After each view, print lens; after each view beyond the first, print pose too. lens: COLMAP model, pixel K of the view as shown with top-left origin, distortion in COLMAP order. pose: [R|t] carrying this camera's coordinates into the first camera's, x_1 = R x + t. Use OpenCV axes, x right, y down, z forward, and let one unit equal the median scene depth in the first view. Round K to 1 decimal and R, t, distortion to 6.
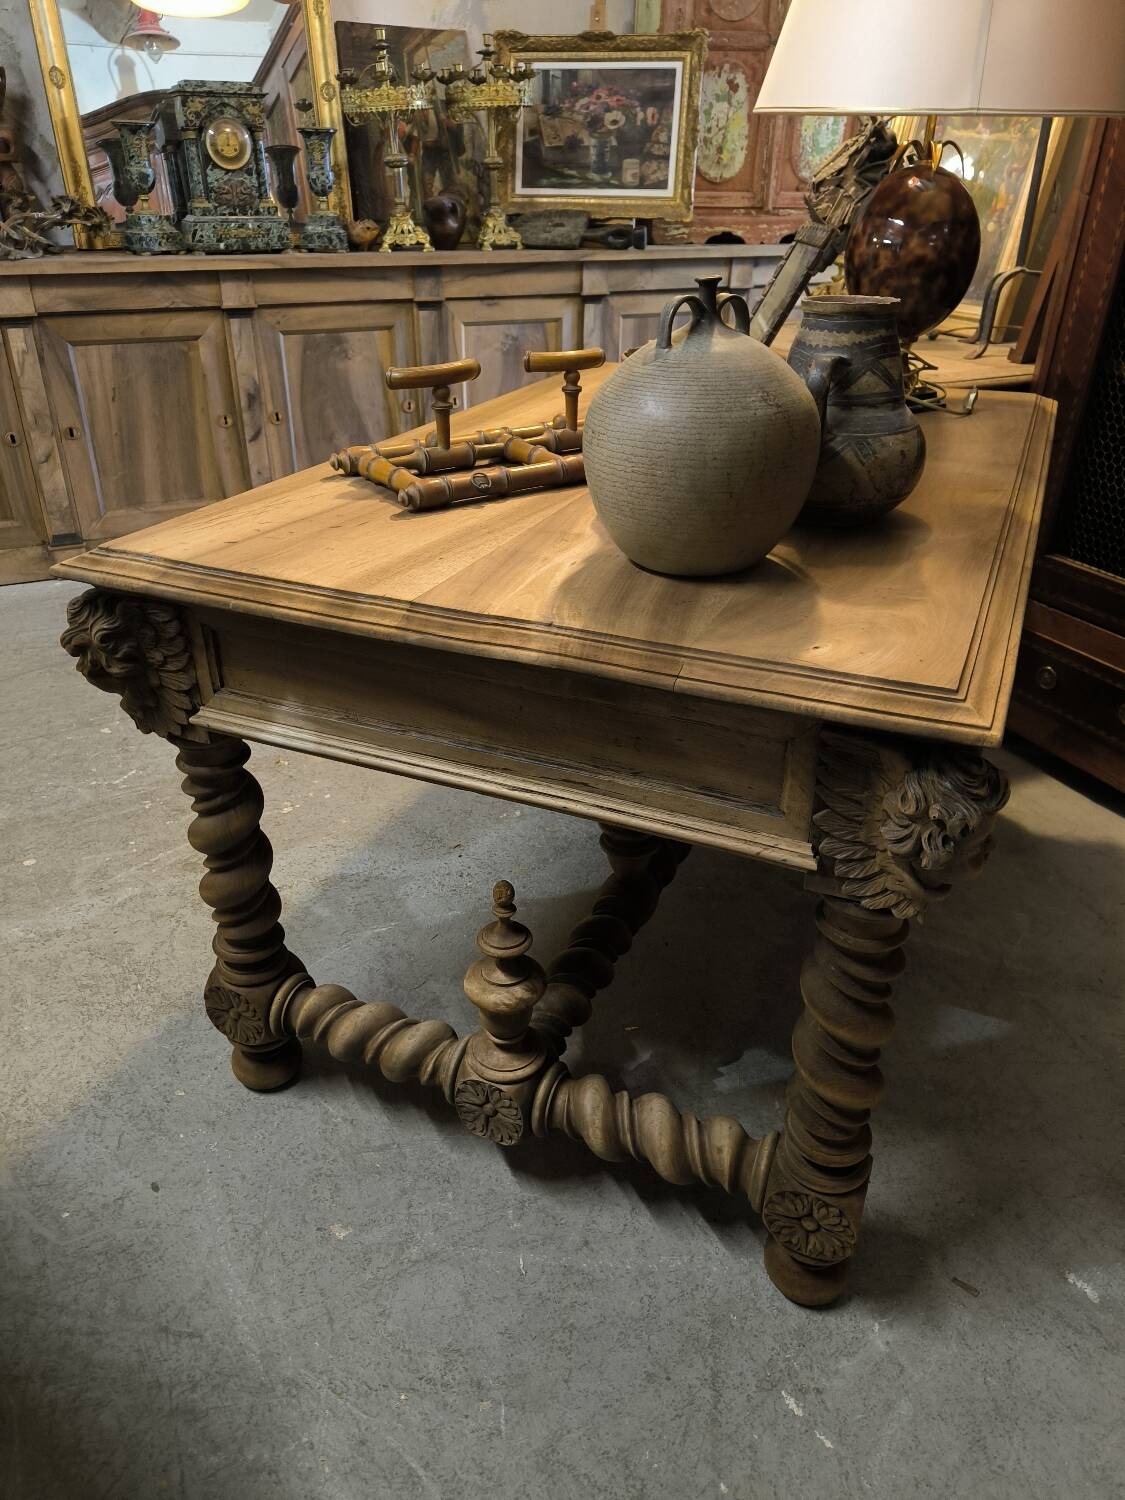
lens RADIAL K [[1034.5, 0, 562.5], [0, 1034.5, 750.0], [0, 0, 1]] dist [0.021973, -0.010189]
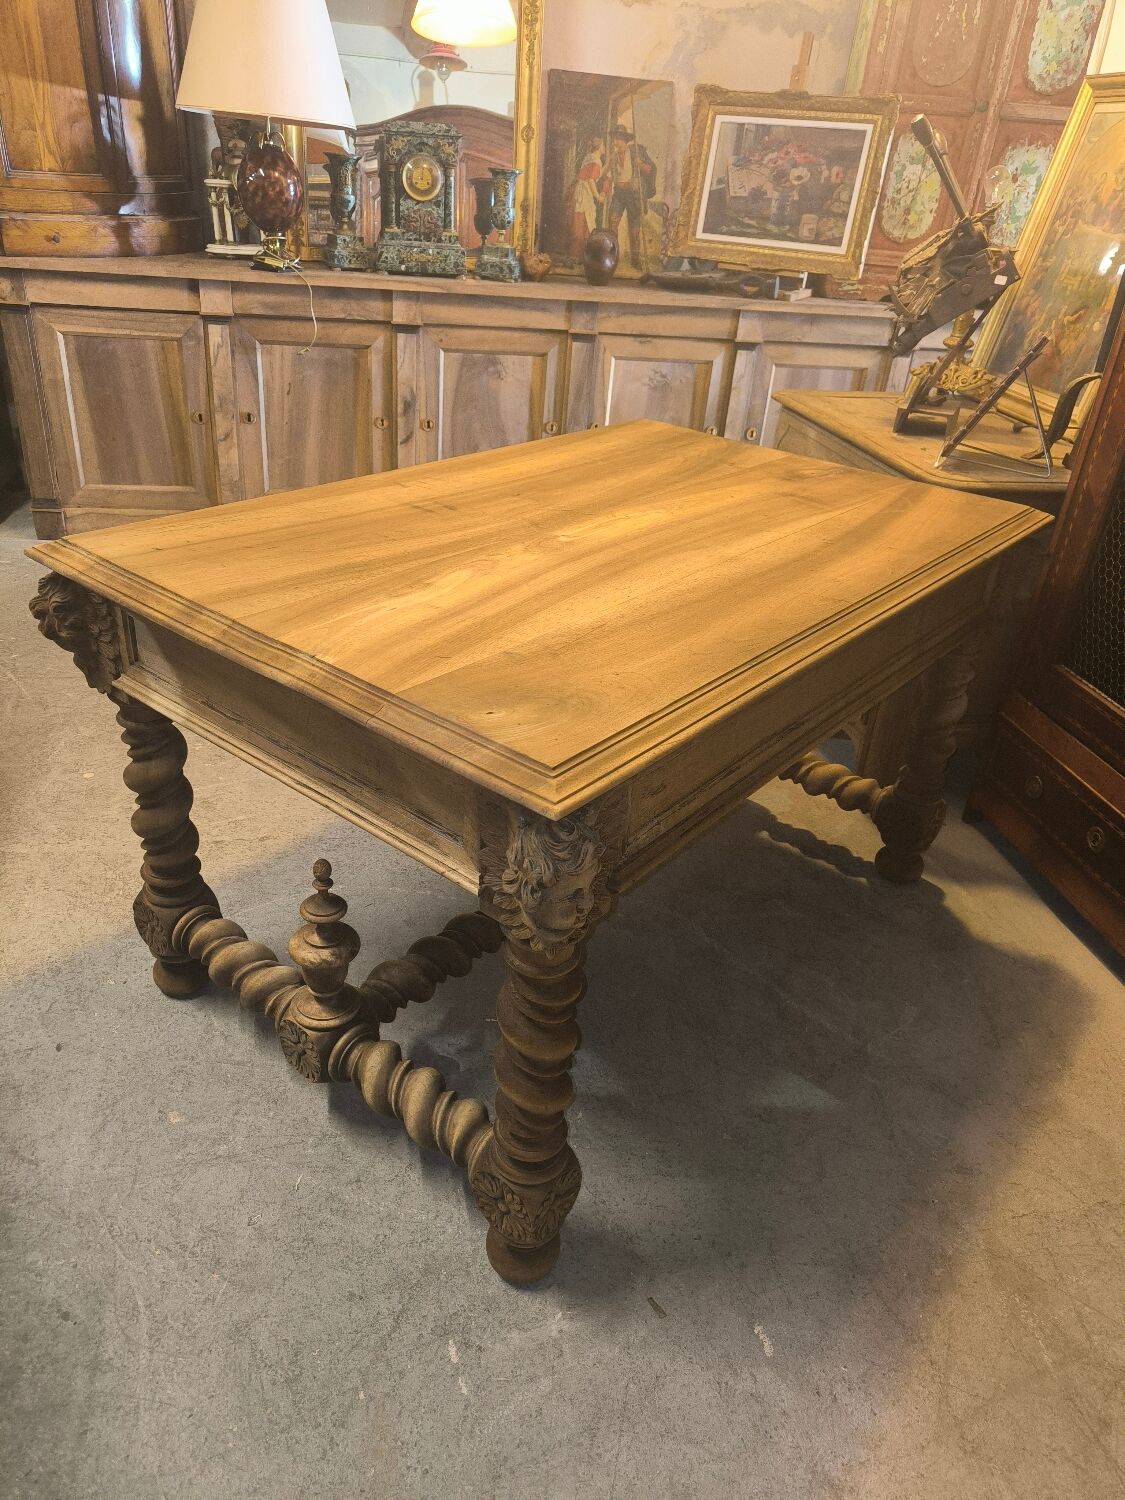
lens RADIAL K [[1034.5, 0, 562.5], [0, 1034.5, 750.0], [0, 0, 1]] dist [0.021973, -0.010189]
pose [[0.962137, 0.183134, -0.201876, 0.157005], [-0.184043, 0.982812, 0.014425, -0.024294], [0.201048, 0.023275, 0.979305, -0.043656]]
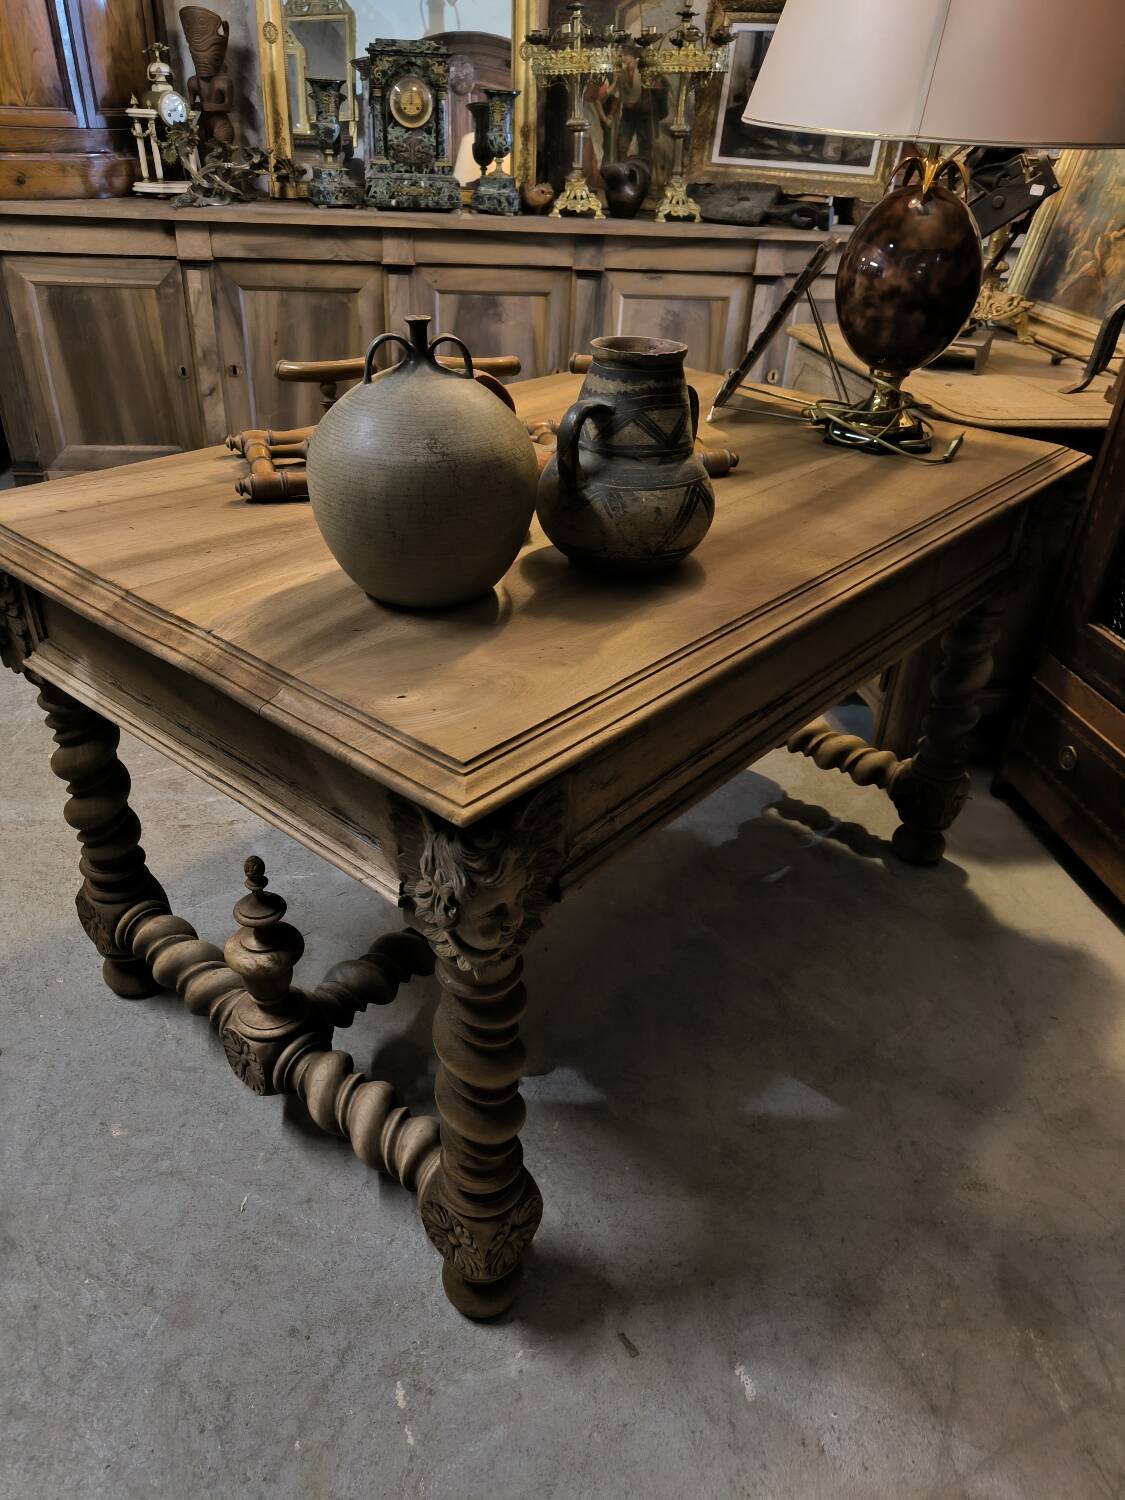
lens RADIAL K [[1045.6, 0, 567.2], [0, 1045.6, 762.4], [0, 0, 1]] dist [0.018510, -0.005089]
pose [[0.957303, 0.182592, -0.224125, 0.176327], [-0.171691, 0.982845, 0.067367, -0.036268], [0.232581, -0.026010, 0.972229, 0.006854]]
